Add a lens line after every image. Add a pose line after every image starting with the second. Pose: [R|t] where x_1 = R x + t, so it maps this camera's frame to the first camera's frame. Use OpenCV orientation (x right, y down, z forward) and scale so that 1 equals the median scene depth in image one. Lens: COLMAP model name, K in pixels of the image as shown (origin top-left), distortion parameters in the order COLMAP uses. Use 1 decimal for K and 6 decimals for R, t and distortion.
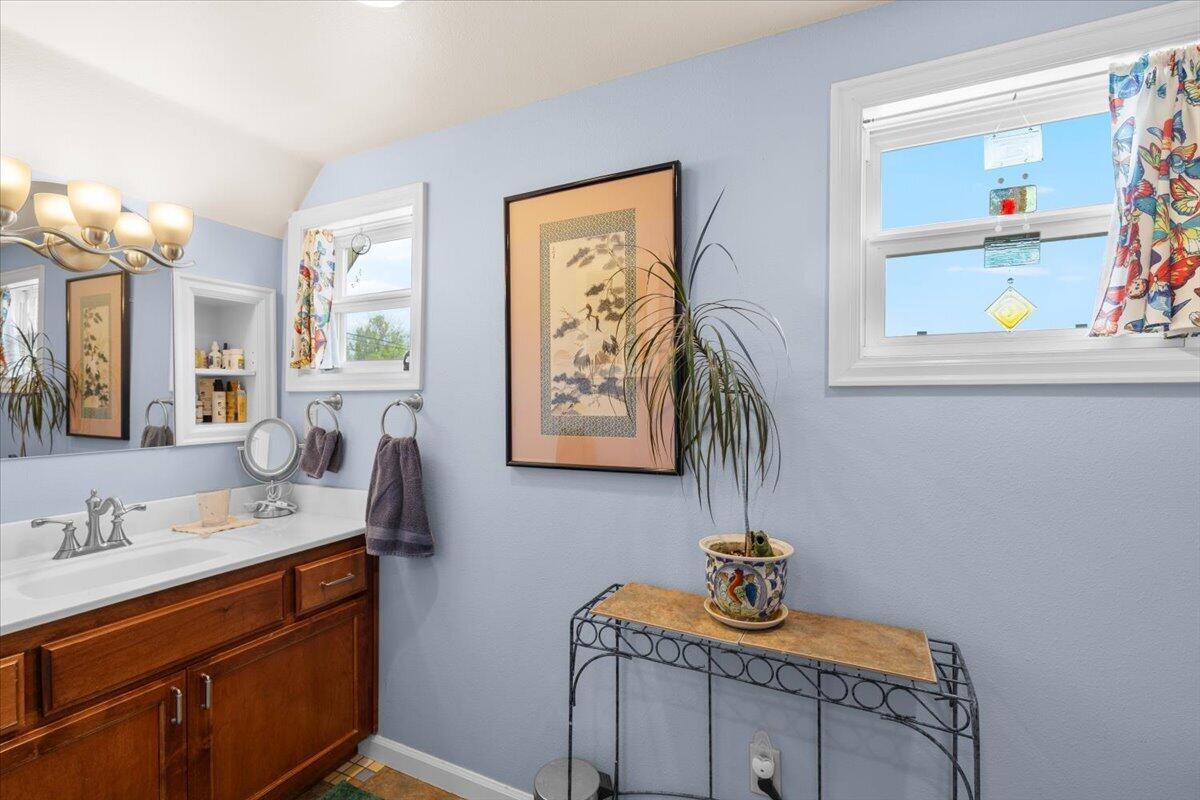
lens RADIAL K [[508.6, 0, 601.3], [0, 508.6, 398.0], [0, 0, 1]] dist [0.000404, 0.000171]
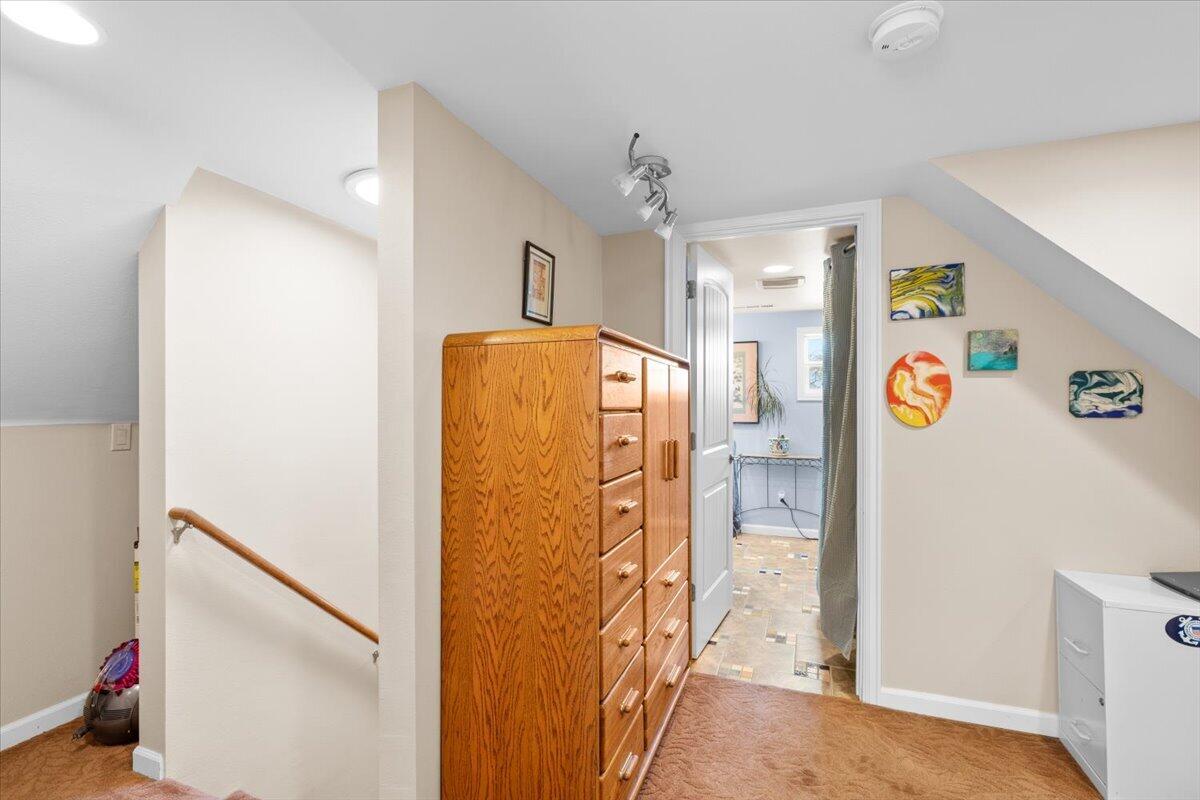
lens RADIAL K [[508.6, 0, 601.3], [0, 508.6, 398.0], [0, 0, 1]] dist [0.000404, 0.000171]
pose [[0.996571, 0.001589, 0.082722, -1.317245], [-0.000998, 0.999974, -0.007186, -0.011058], [-0.082731, 0.007079, 0.996547, -2.652361]]
